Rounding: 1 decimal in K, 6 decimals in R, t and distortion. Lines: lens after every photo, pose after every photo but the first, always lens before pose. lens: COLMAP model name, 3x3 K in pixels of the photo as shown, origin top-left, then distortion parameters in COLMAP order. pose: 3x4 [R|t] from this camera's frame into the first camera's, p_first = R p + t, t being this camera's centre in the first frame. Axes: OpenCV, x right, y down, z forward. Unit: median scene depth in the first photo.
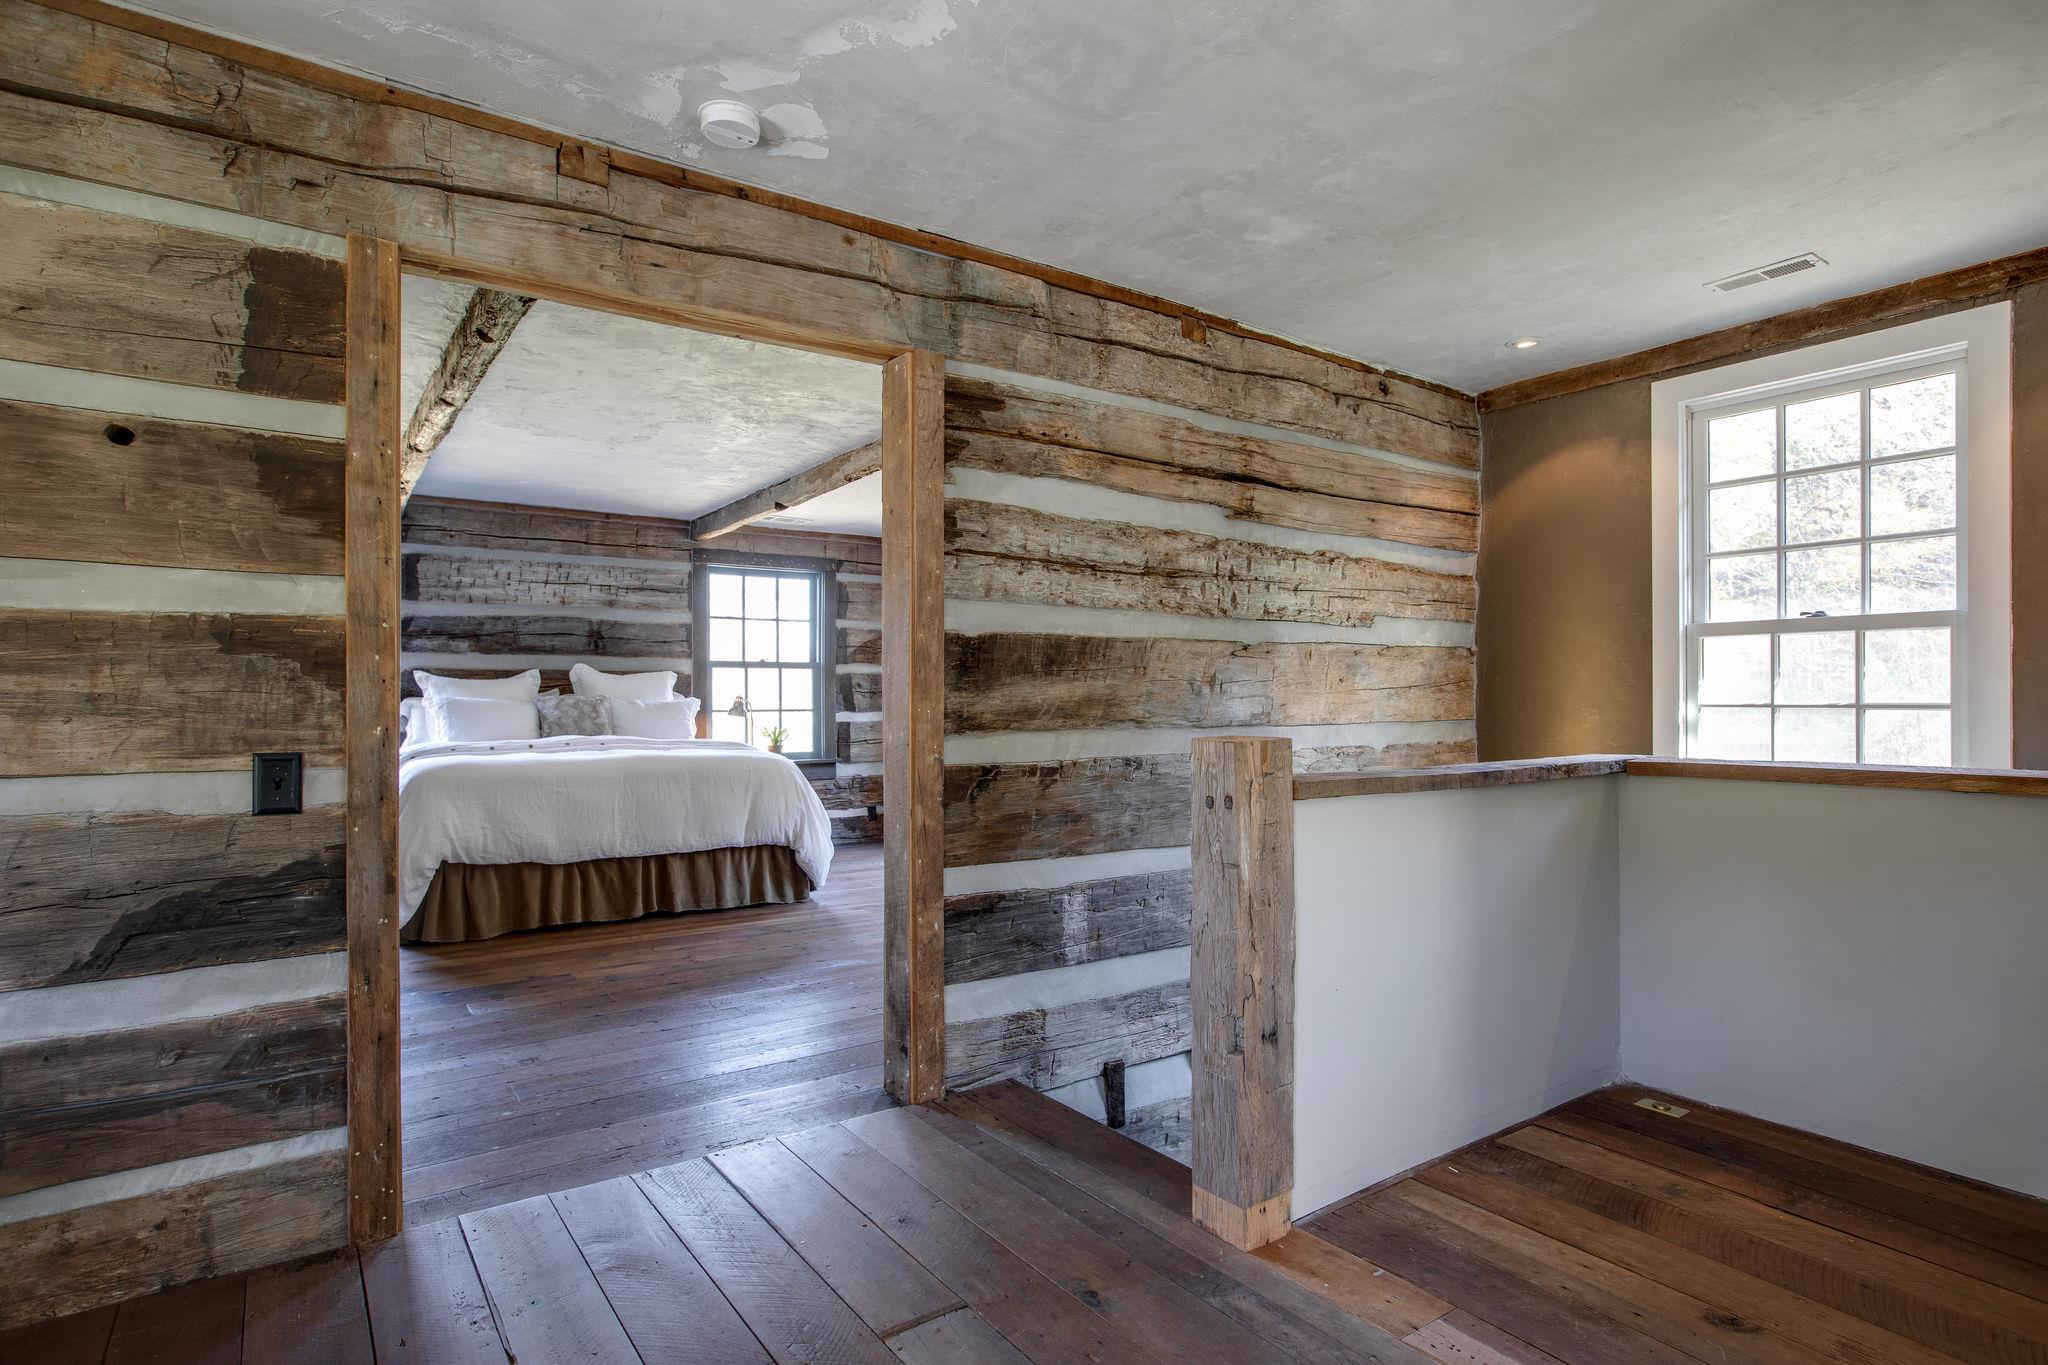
lens RADIAL K [[952.6, 0, 1018.5], [0, 952.6, 690.1], [0, 0, 1]] dist [-0.024517, 0.000243]
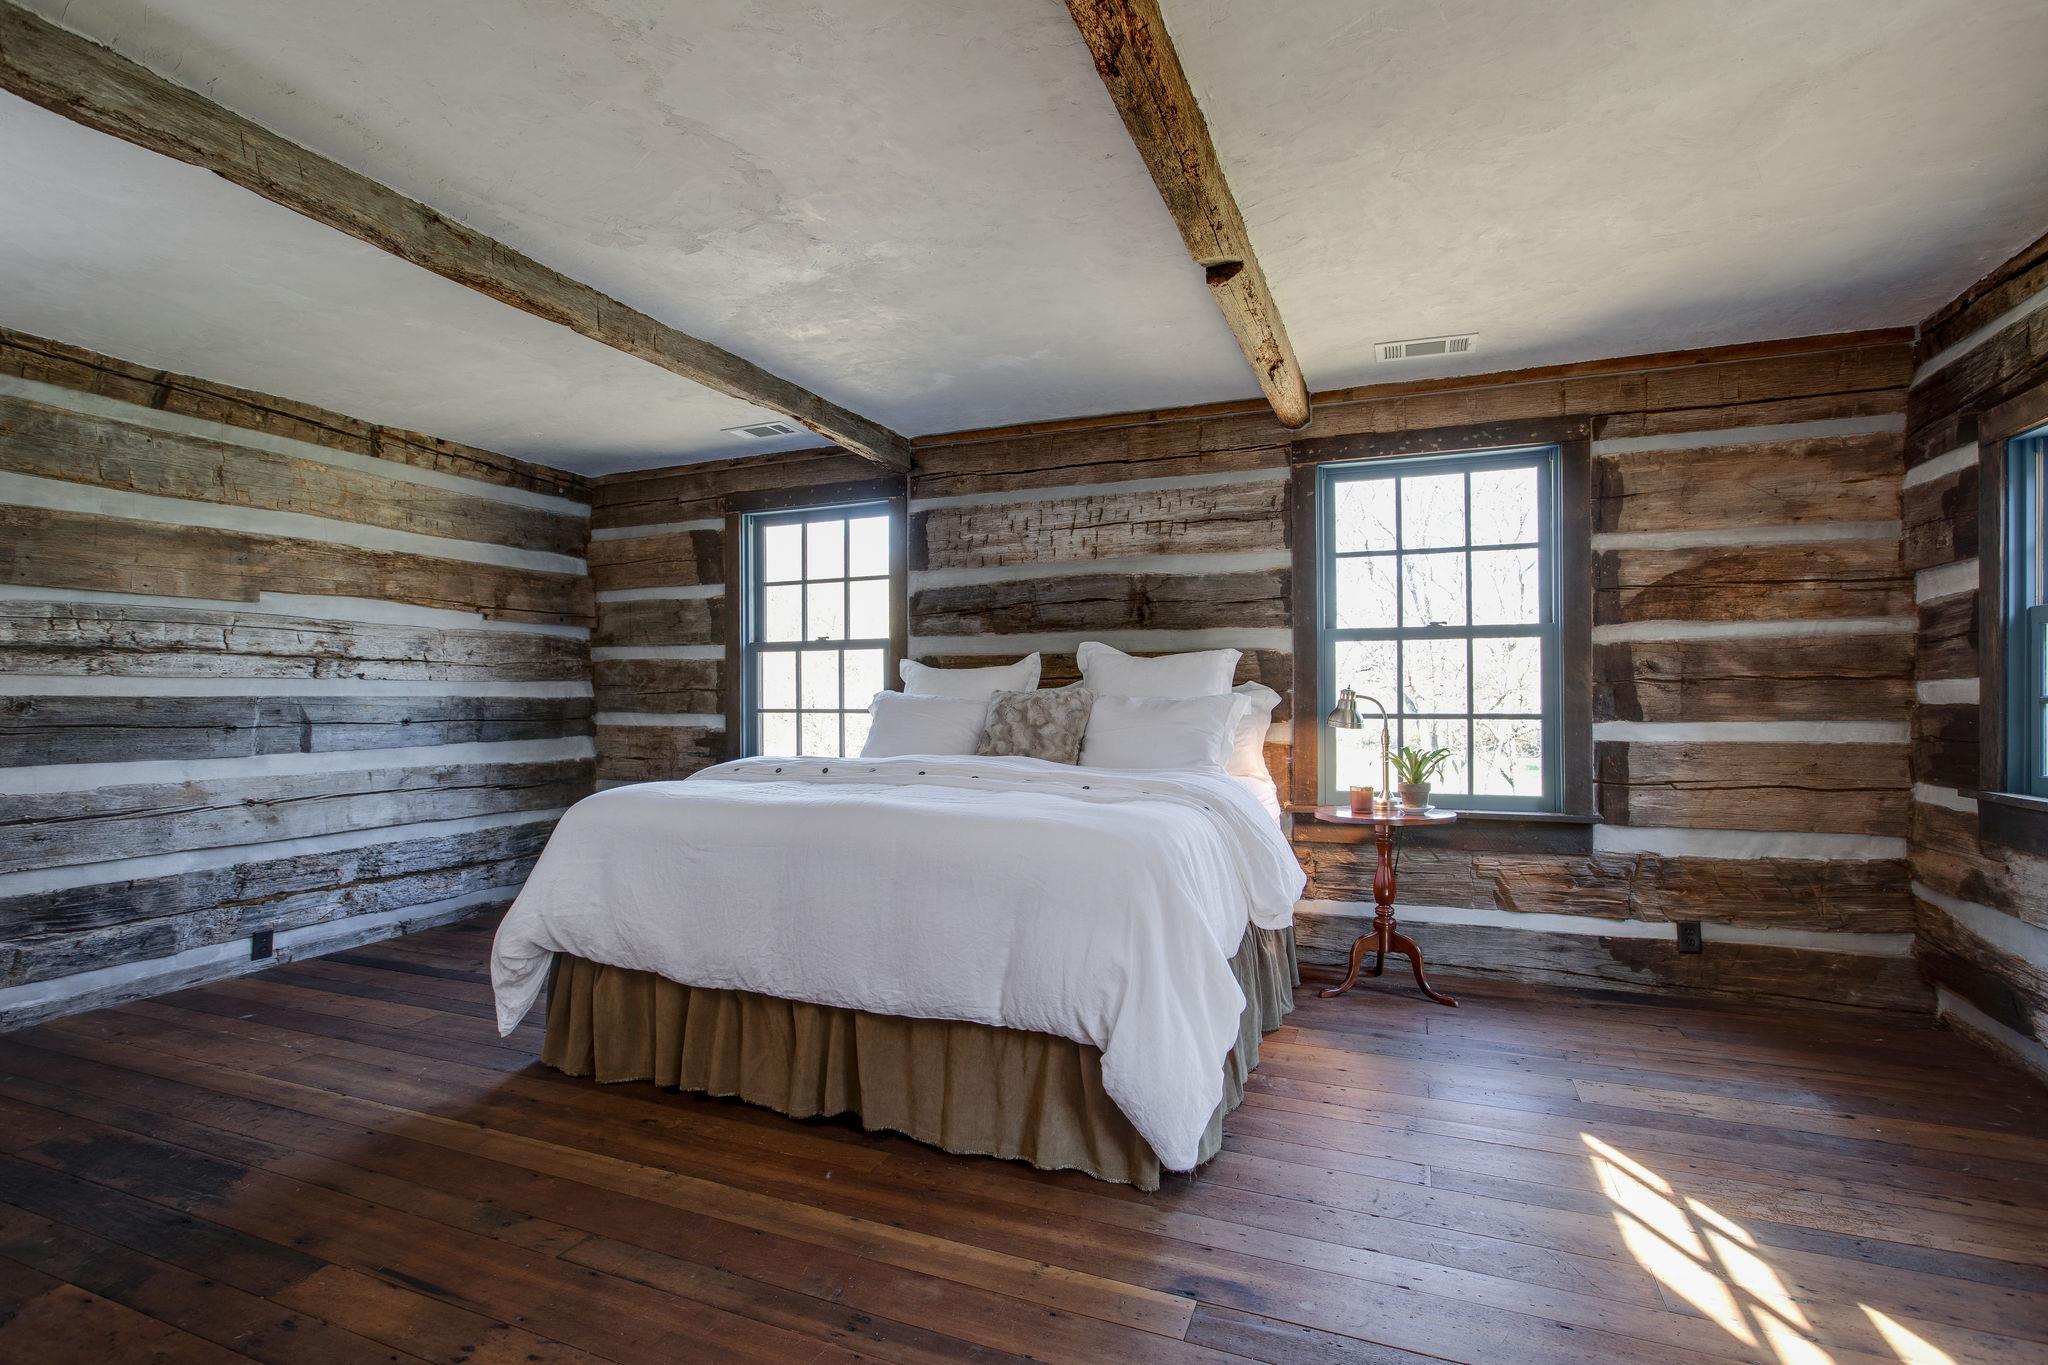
lens RADIAL K [[952.6, 0, 1018.5], [0, 952.6, 690.1], [0, 0, 1]] dist [-0.024517, 0.000243]
pose [[0.559831, -0.009150, -0.828556, 0.054777], [0.005659, 0.999958, -0.007219, 0.010110], [0.828588, -0.000648, 0.559859, 0.548994]]
